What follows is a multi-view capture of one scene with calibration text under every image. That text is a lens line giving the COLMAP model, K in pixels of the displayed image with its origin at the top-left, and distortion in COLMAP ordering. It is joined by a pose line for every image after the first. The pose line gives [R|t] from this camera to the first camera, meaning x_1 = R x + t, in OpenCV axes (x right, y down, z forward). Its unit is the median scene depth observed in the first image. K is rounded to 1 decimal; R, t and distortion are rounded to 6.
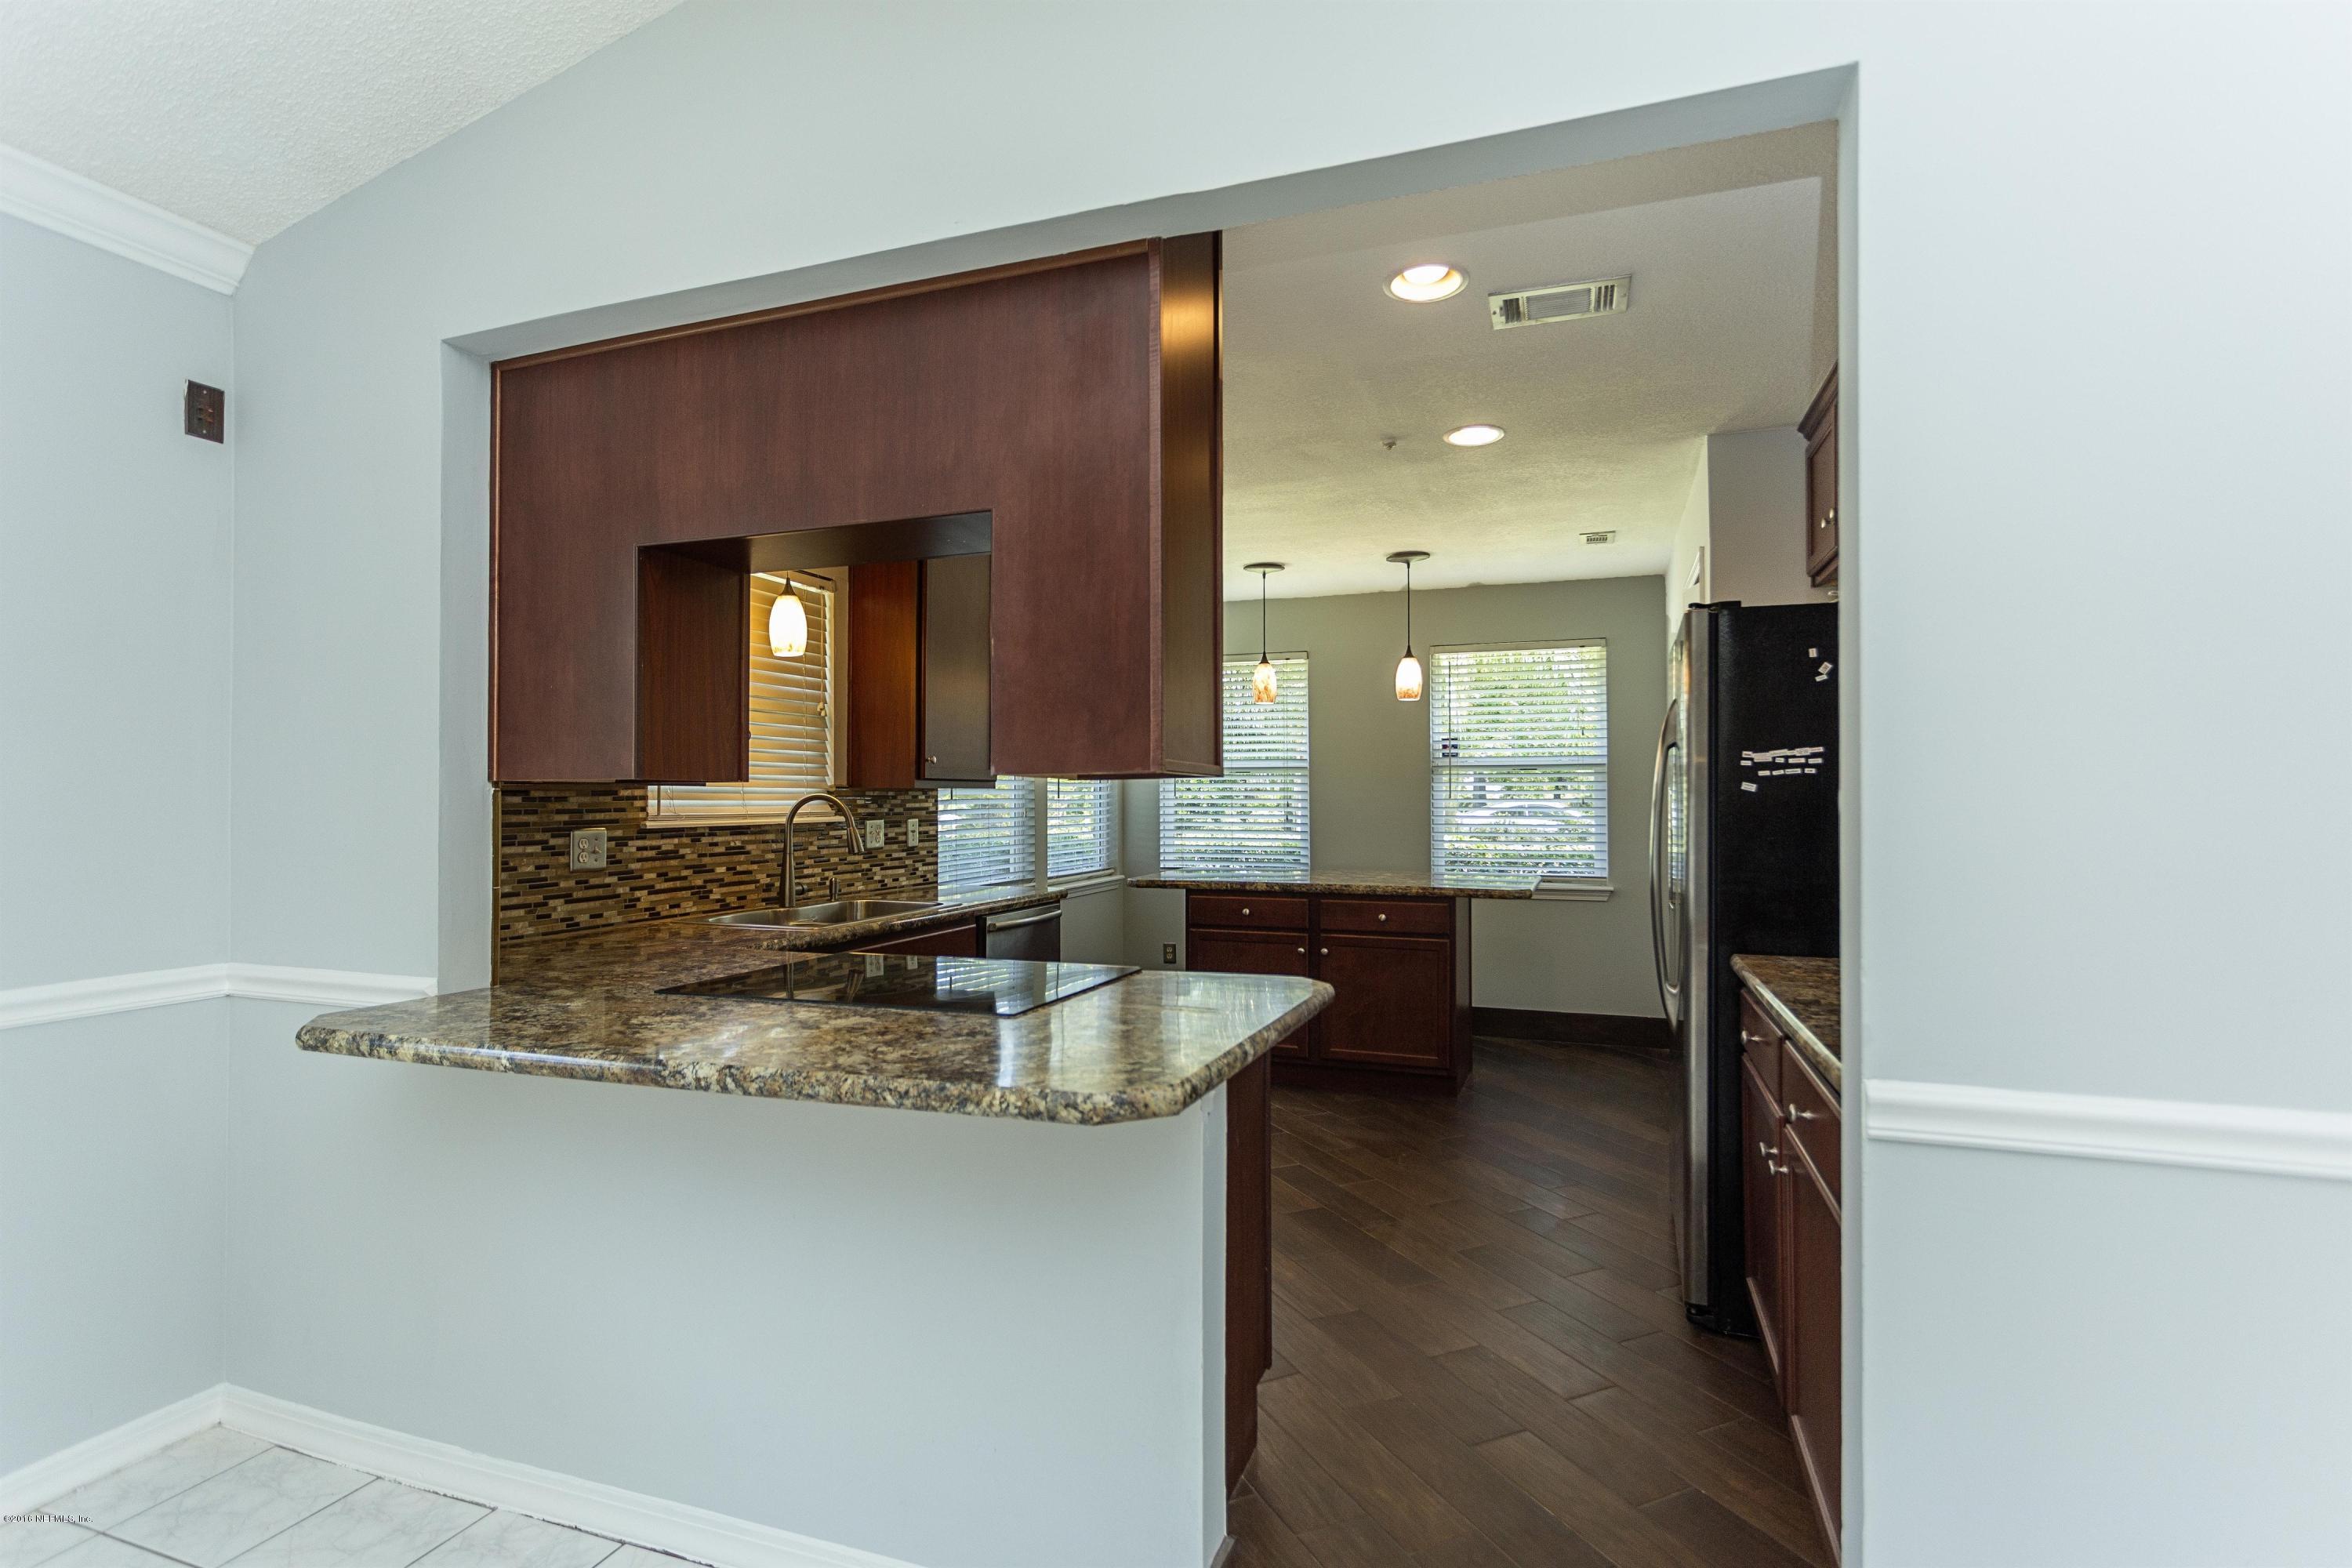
lens RADIAL K [[1145.8, 0, 1177.9], [0, 1145.8, 778.9], [0, 0, 1]] dist [0.009426, 0.000715]
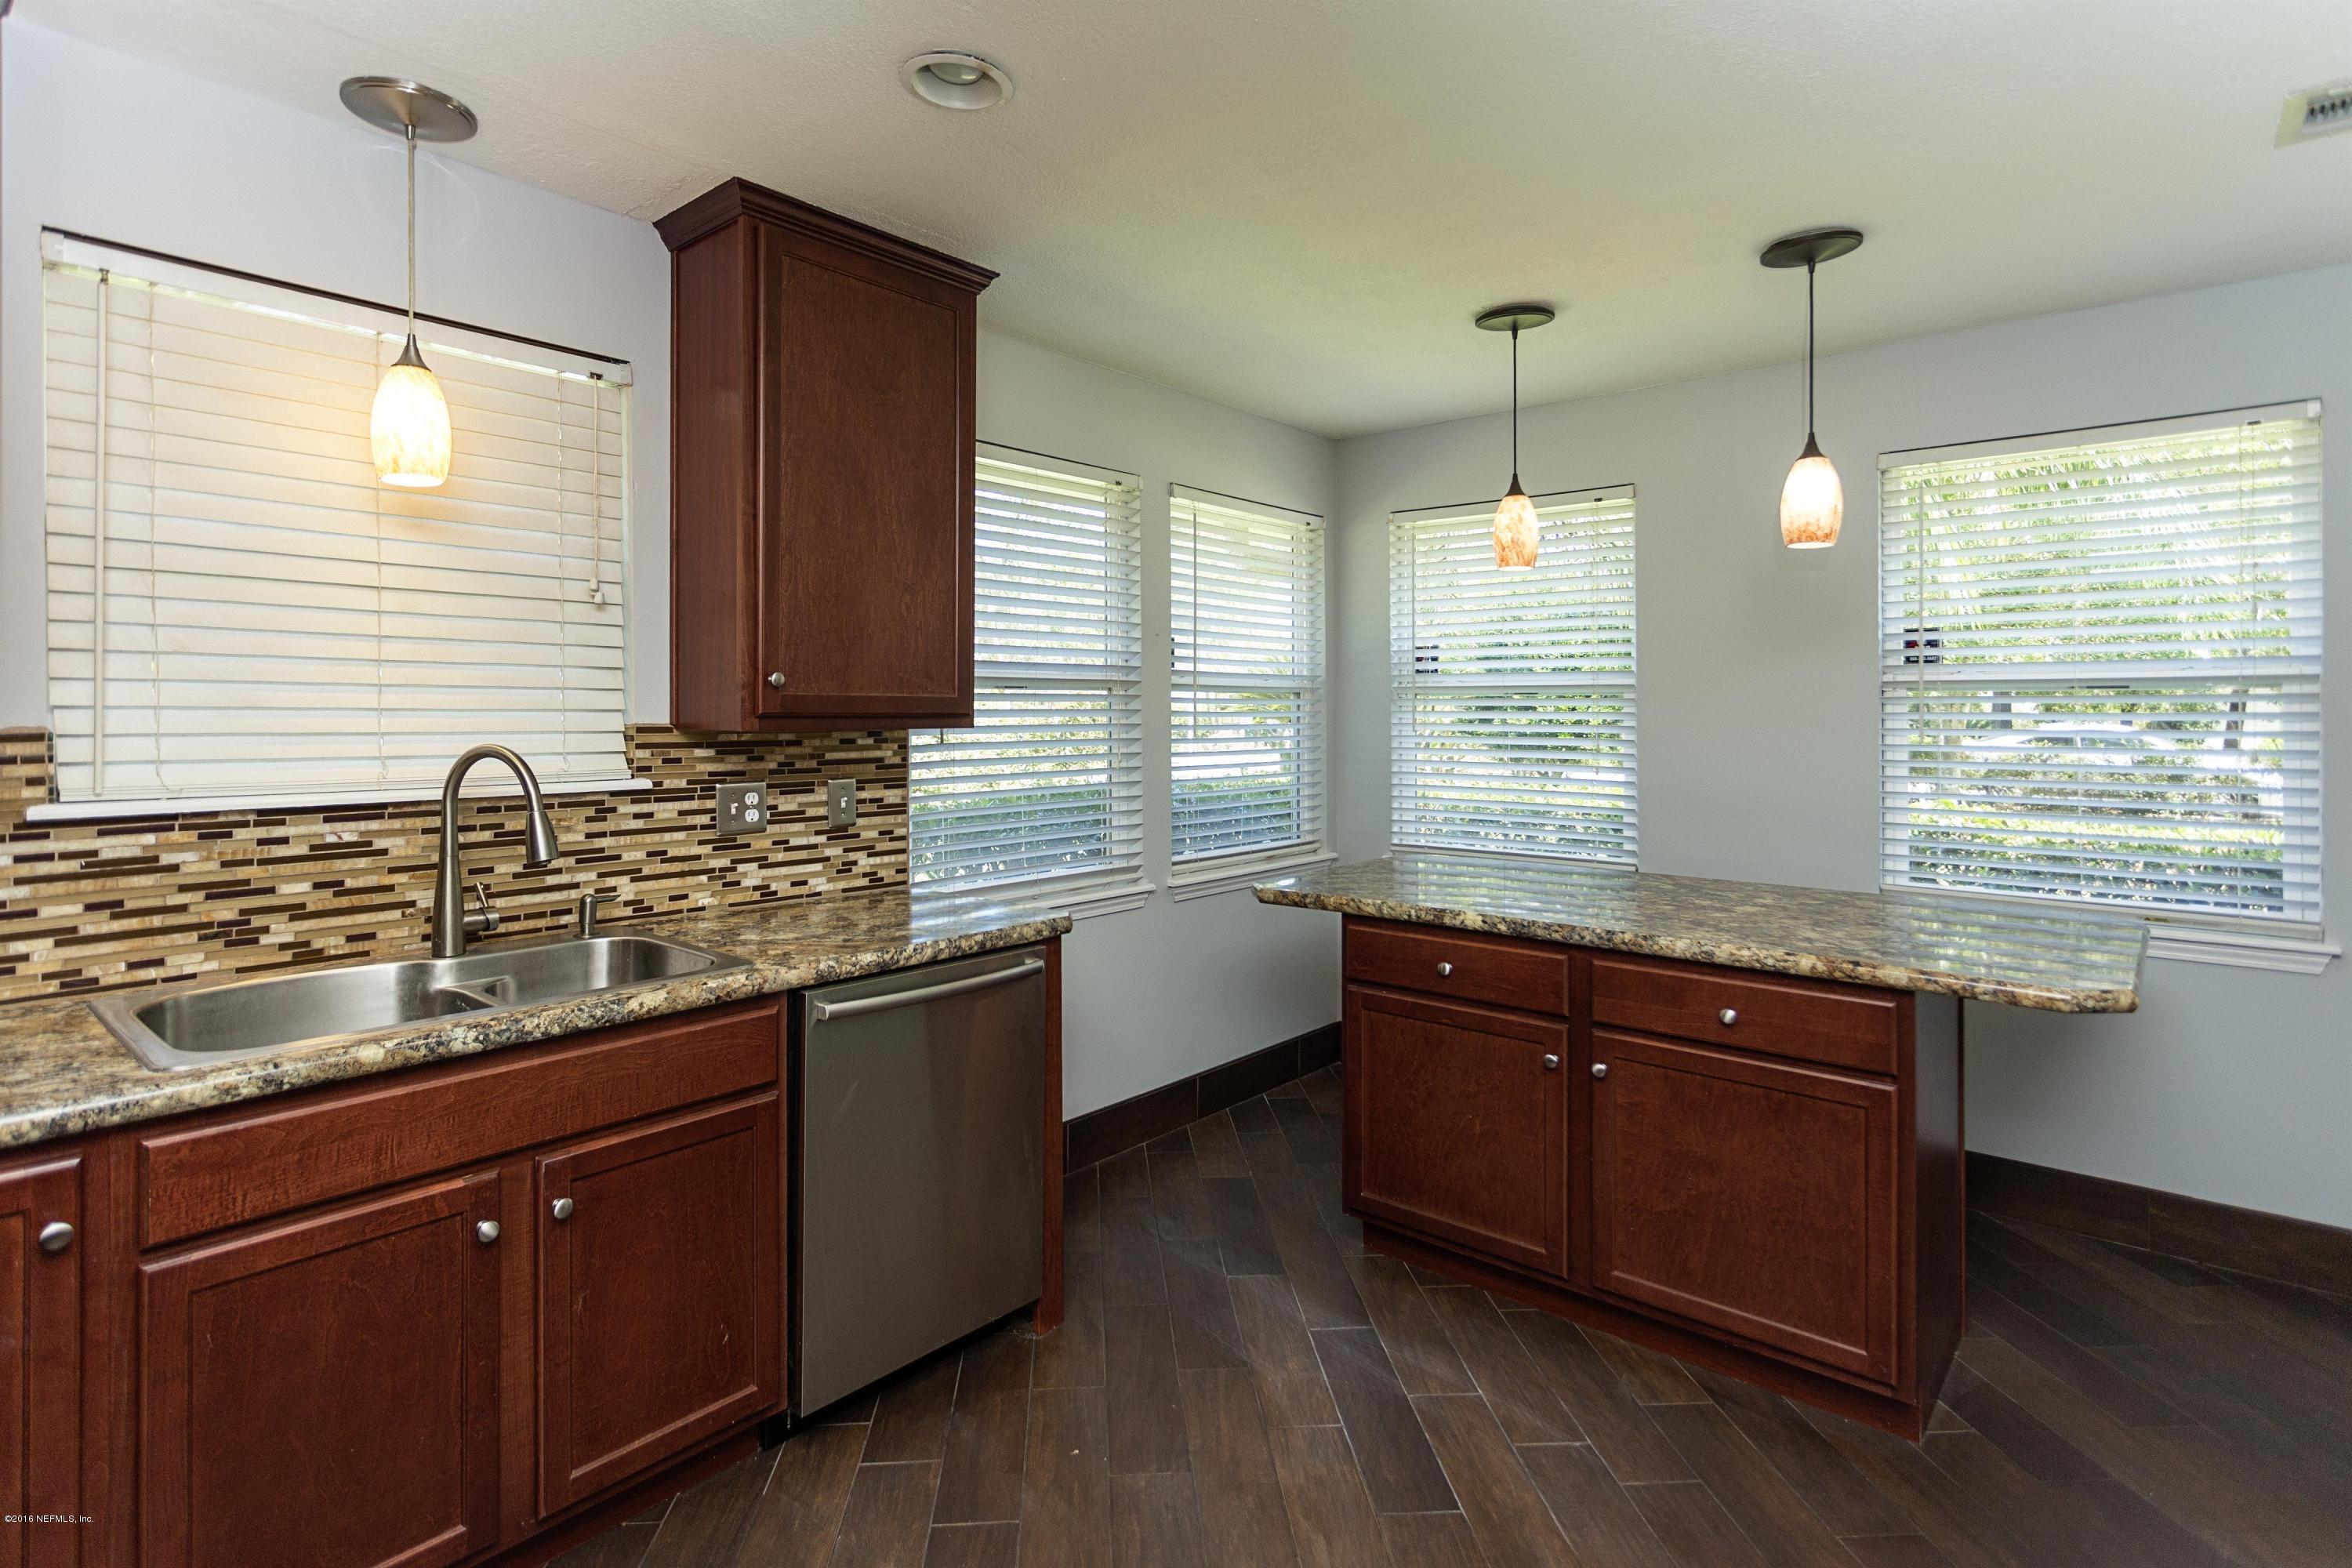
lens RADIAL K [[1145.8, 0, 1168.9], [0, 1145.8, 705.2], [0, 0, 1]] dist [0.009426, 0.000715]
pose [[0.932546, -0.000560, -0.361051, 0.175994], [0.003469, 0.999967, 0.007407, -0.008857], [0.361035, -0.008160, 0.932517, 0.638622]]
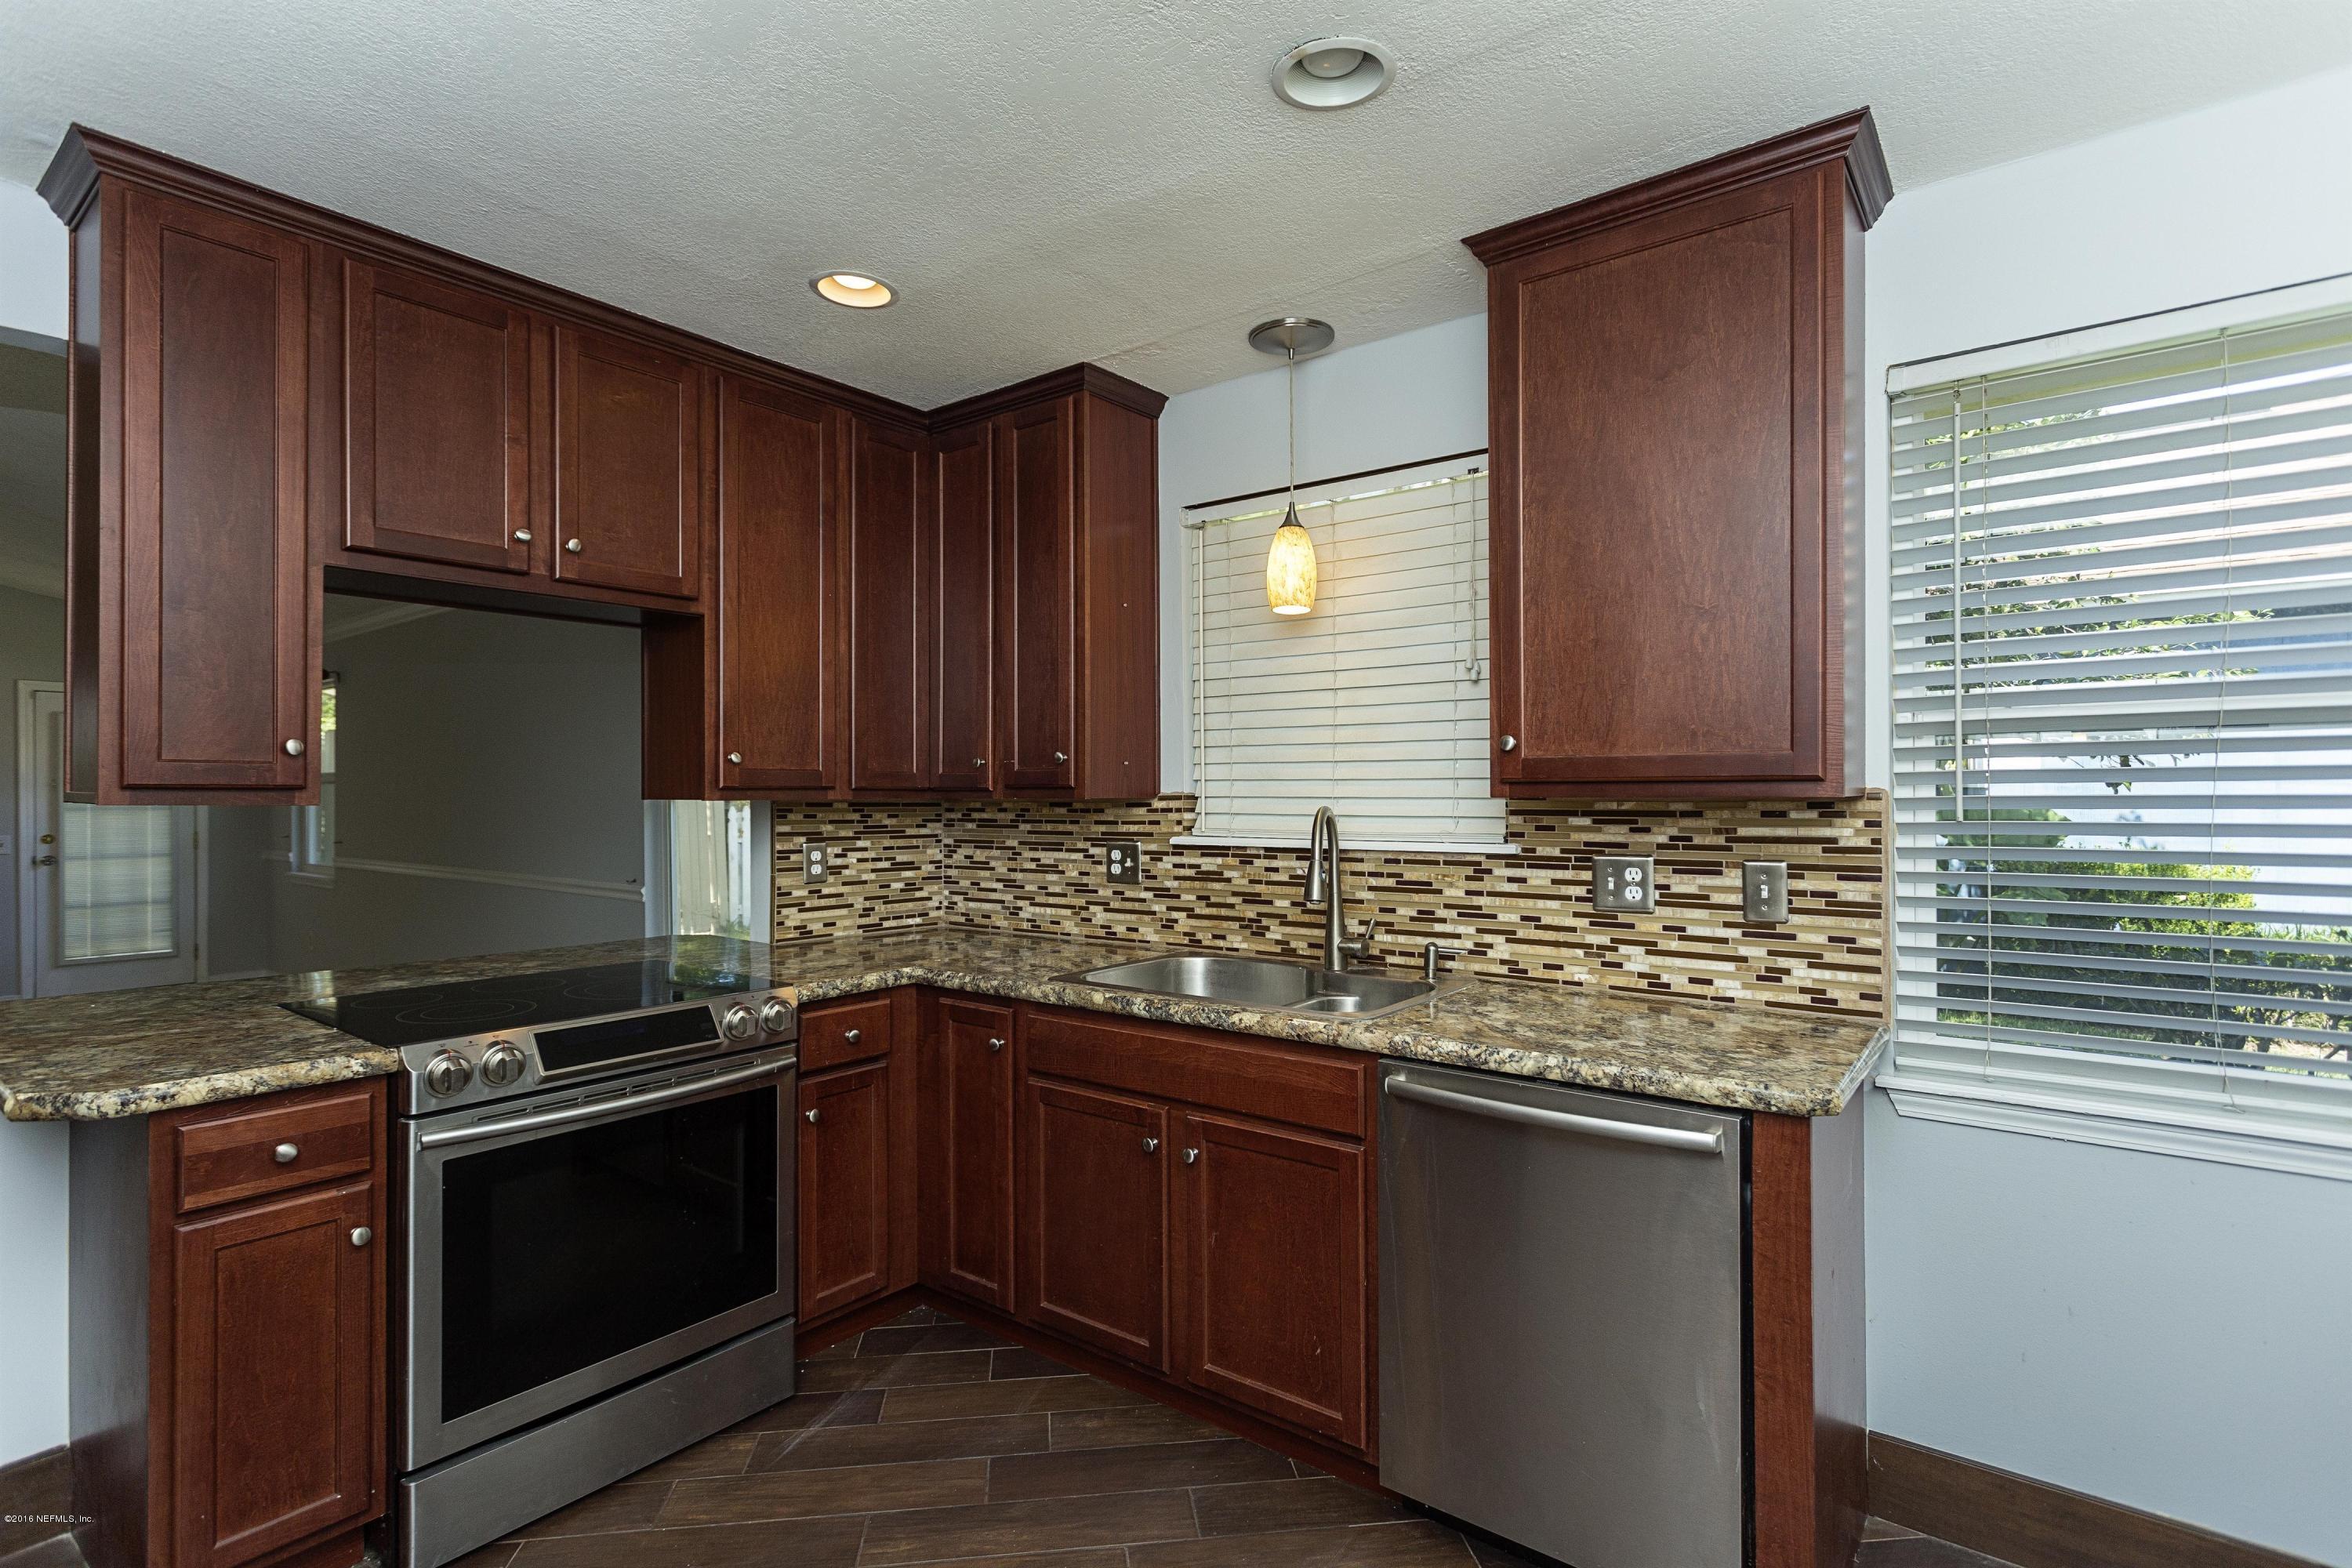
lens RADIAL K [[1145.8, 0, 1178.0], [0, 1145.8, 790.0], [0, 0, 1]] dist [0.009426, 0.000715]
pose [[-0.301430, 0.001665, -0.953487, 0.363490], [0.020101, 0.999787, -0.004609, 0.004269], [0.953276, -0.020555, -0.301400, 1.158177]]
